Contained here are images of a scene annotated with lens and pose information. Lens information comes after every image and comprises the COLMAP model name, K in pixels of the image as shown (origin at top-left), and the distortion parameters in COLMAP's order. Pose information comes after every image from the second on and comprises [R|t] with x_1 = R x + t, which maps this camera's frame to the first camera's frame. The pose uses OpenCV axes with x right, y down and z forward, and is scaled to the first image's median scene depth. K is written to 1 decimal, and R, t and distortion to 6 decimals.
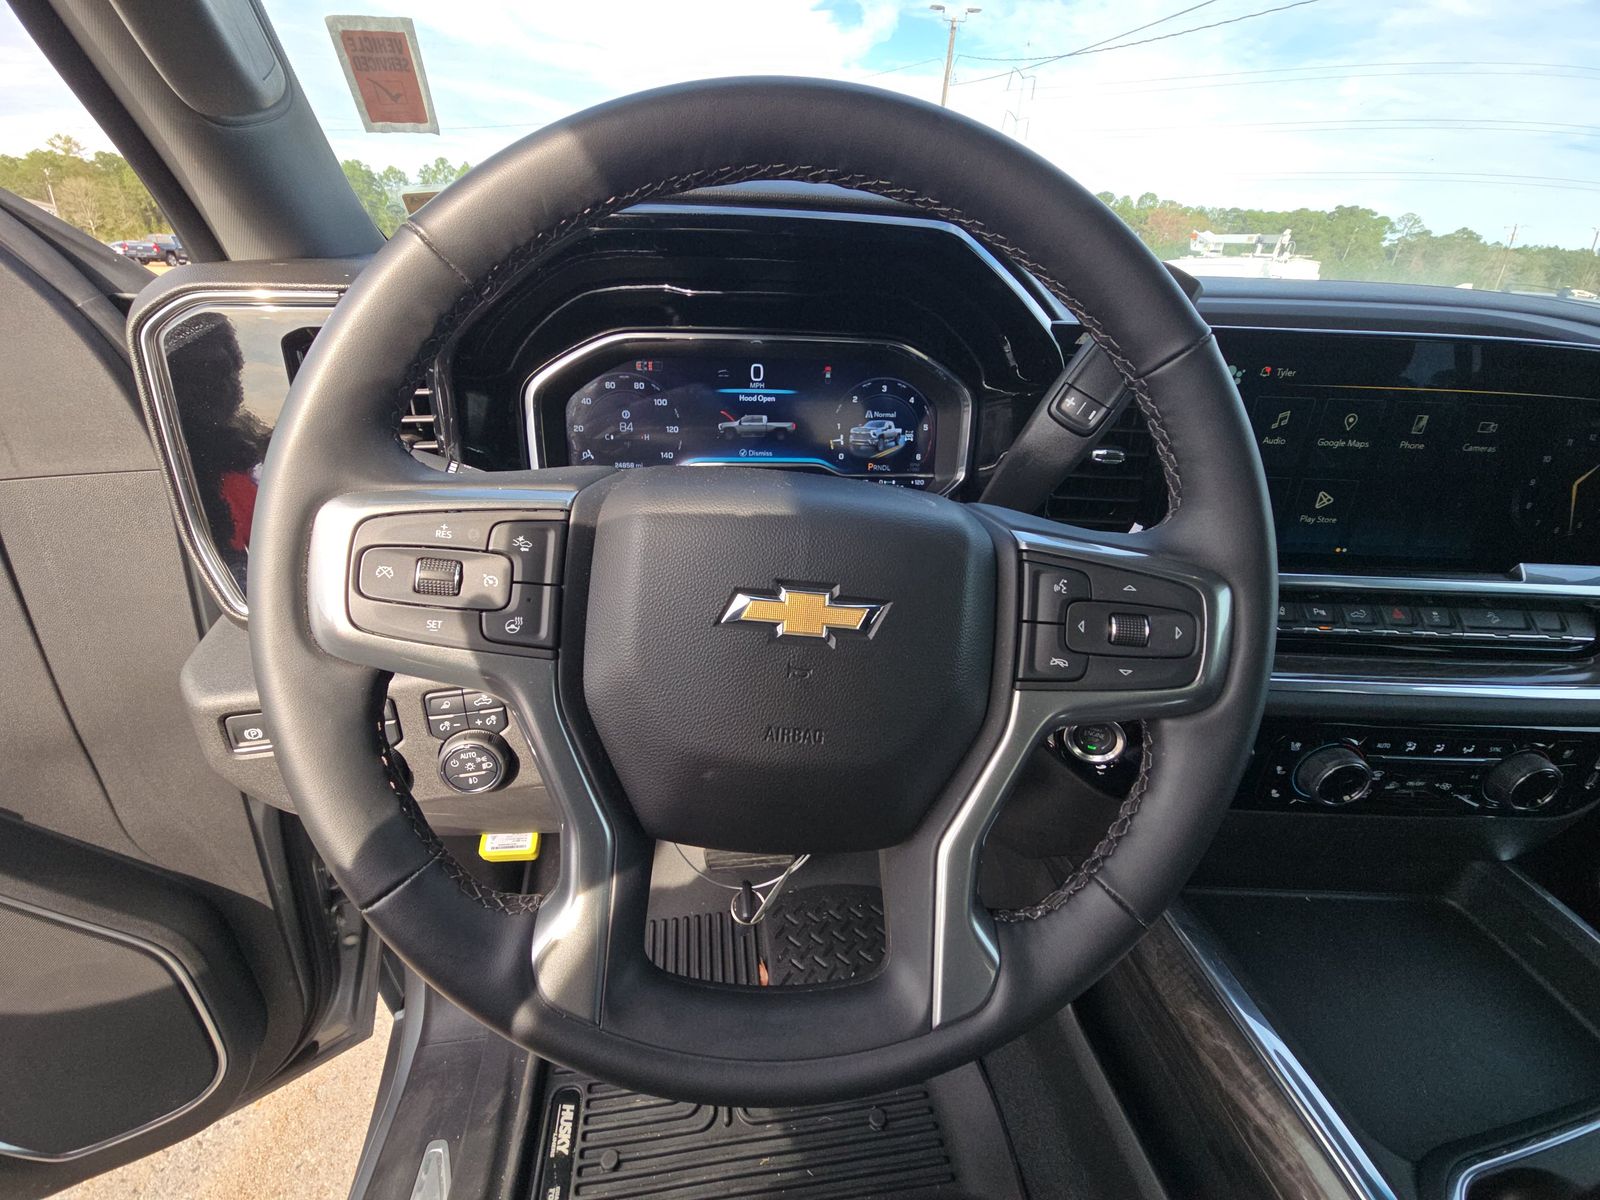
lens RADIAL K [[659.9, 0, 800.0], [0, 659.9, 600.0], [0, 0, 1]] dist [0.001619, -0.000044]
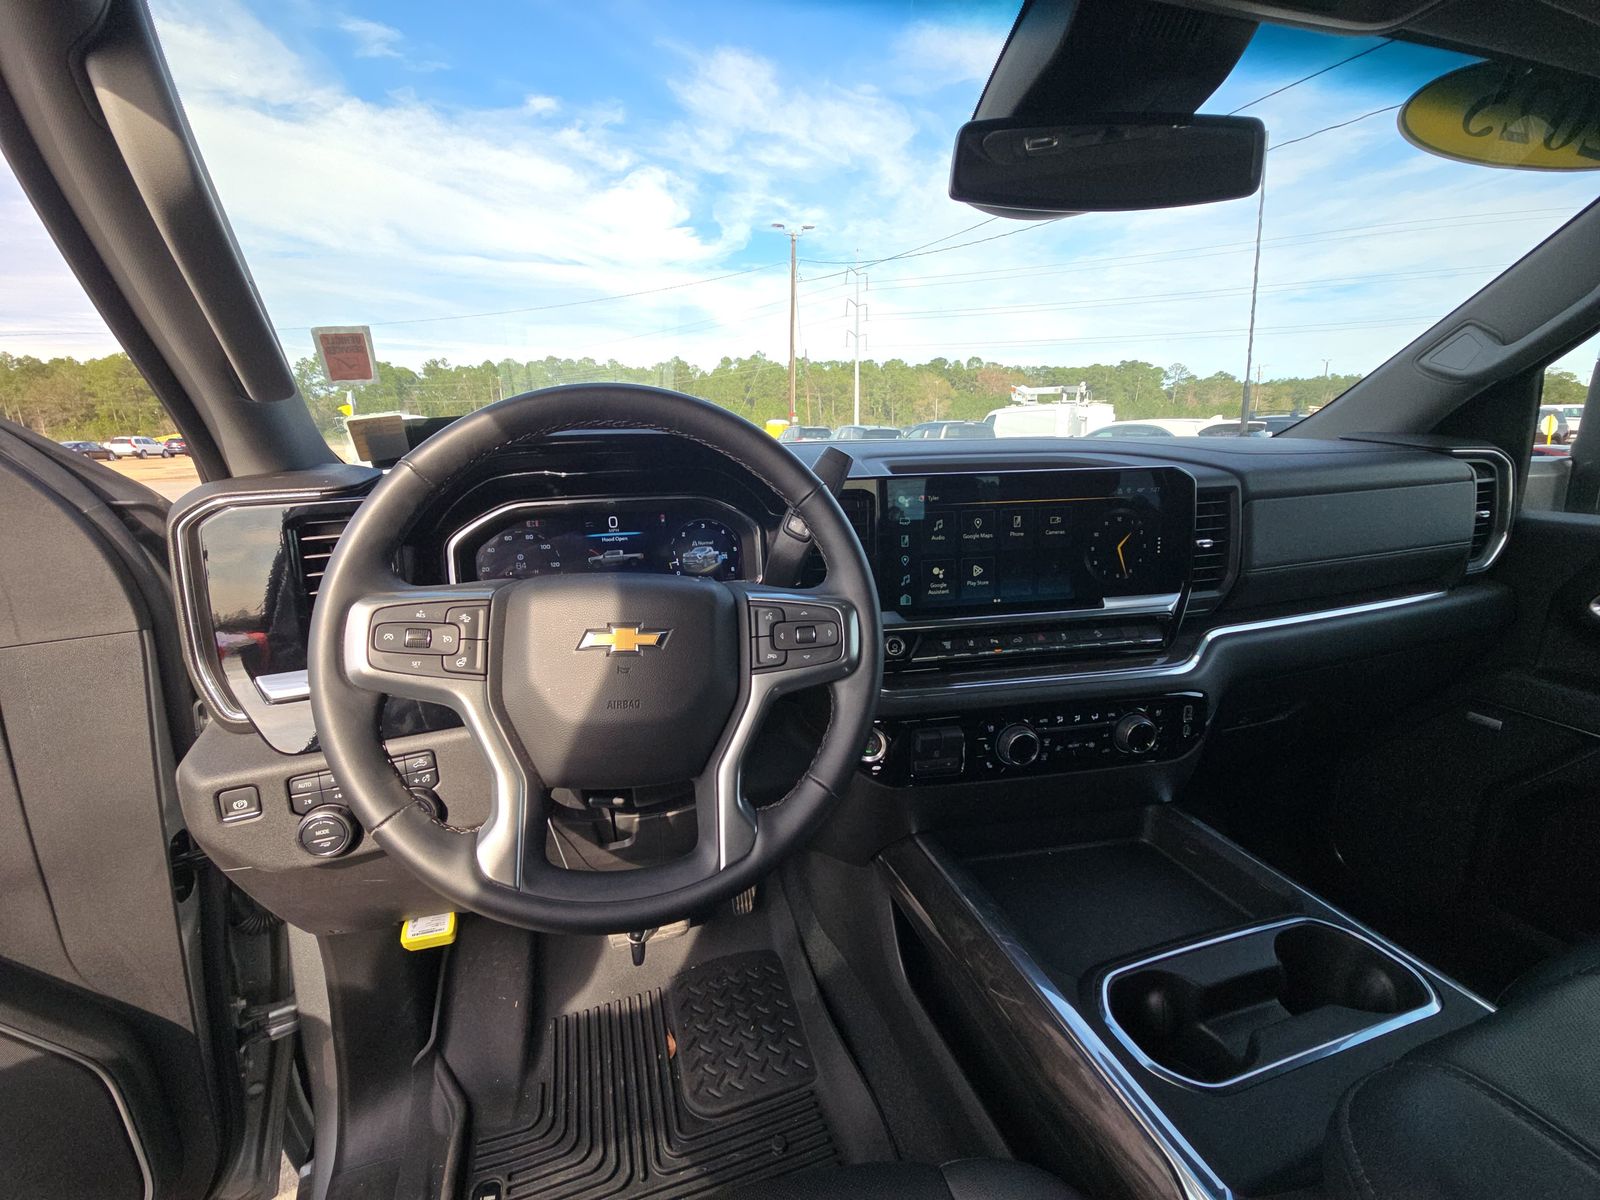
lens RADIAL K [[653.7, 0, 800.0], [0, 653.7, 602.5], [0, 0, 1]] dist [0.008918, -0.009350]
pose [[0.984081, -0.093835, 0.150926, 0.113168], [0.122646, 0.973177, -0.194642, 0.172520], [-0.128614, 0.210054, 0.969193, -0.450356]]
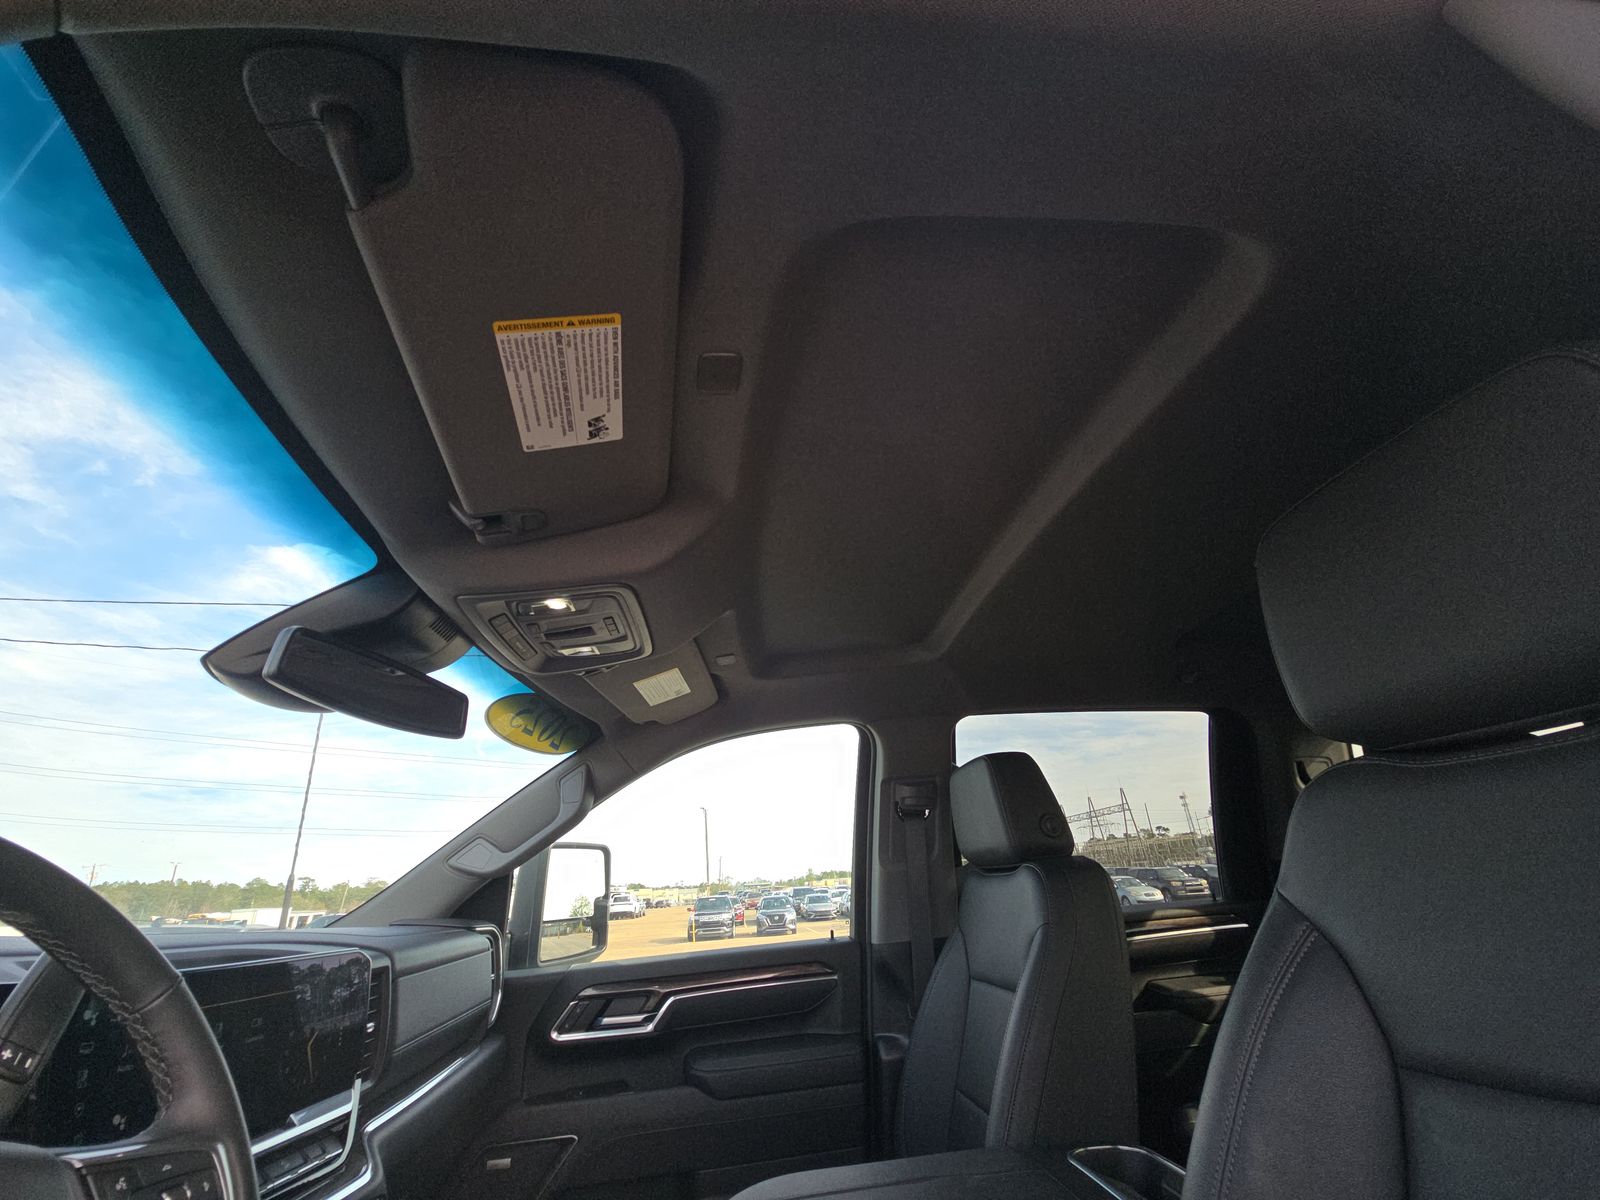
lens RADIAL K [[637.1, 0, 815.8], [0, 637.1, 605.9], [0, 0, 1]] dist [0.021256, -0.017088]
pose [[-0.001082, 0.373106, 0.927788, -0.596021], [0.500884, 0.803217, -0.322426, 0.073032], [-0.865514, 0.464365, -0.187752, -0.233269]]
